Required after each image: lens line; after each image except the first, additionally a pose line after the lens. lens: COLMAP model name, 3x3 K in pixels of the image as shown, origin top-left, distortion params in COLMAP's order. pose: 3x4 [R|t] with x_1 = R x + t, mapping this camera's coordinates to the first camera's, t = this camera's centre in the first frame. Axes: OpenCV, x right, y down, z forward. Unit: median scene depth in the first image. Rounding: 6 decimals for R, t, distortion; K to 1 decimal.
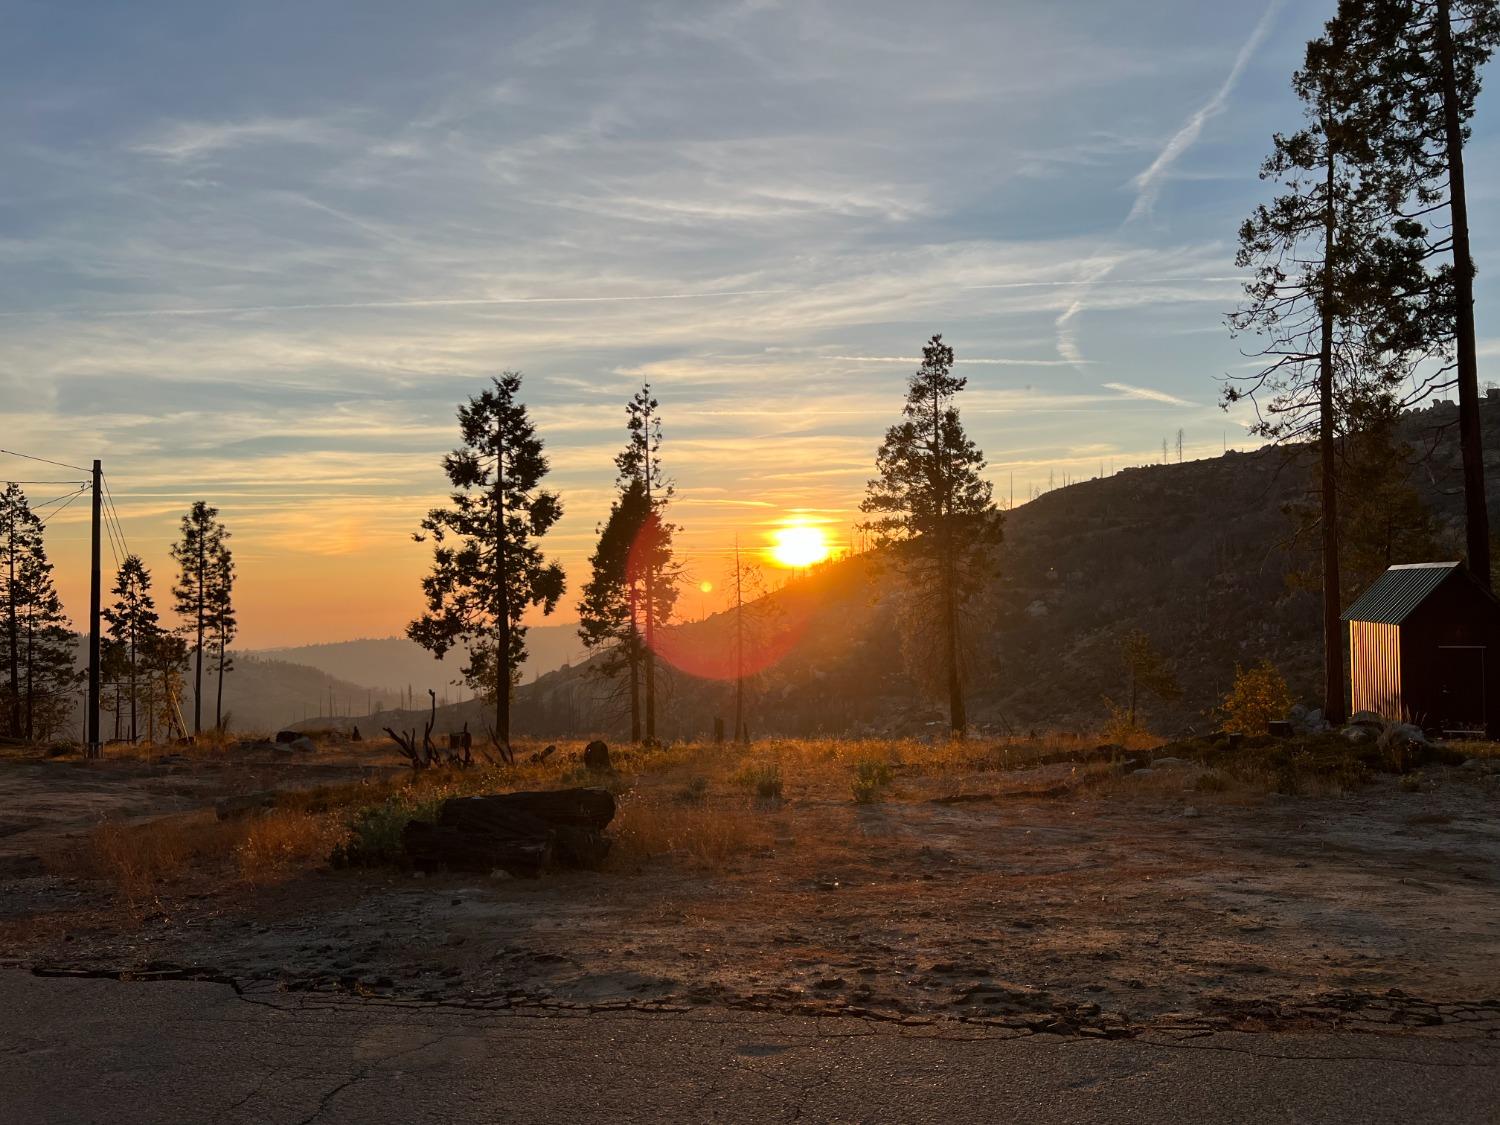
lens RADIAL K [[1120.4, 0, 752.8], [0, 1120.4, 557.5], [0, 0, 1]] dist [0.067067, -0.080077]
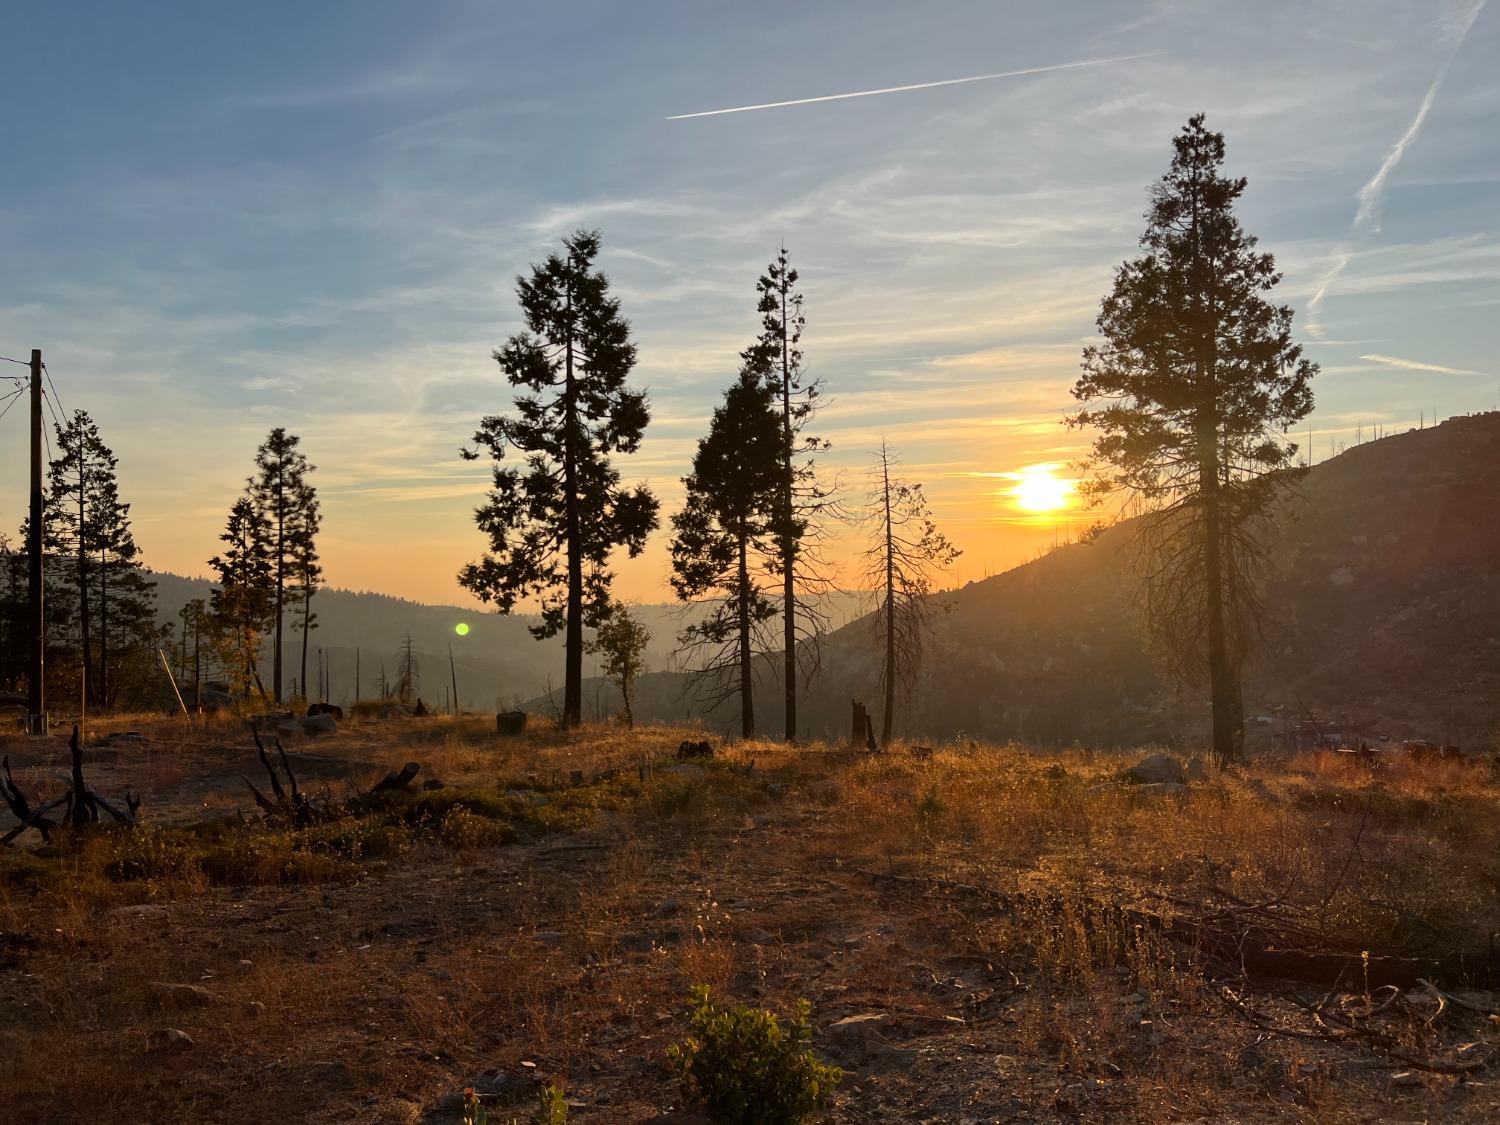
lens RADIAL K [[1120.4, 0, 753.4], [0, 1120.4, 552.3], [0, 0, 1]] dist [0.067067, -0.080077]
pose [[0.973668, -0.002028, -0.227964, 0.061988], [0.007290, 0.999726, 0.022241, 0.032188], [0.227856, -0.023318, 0.973416, 0.297501]]
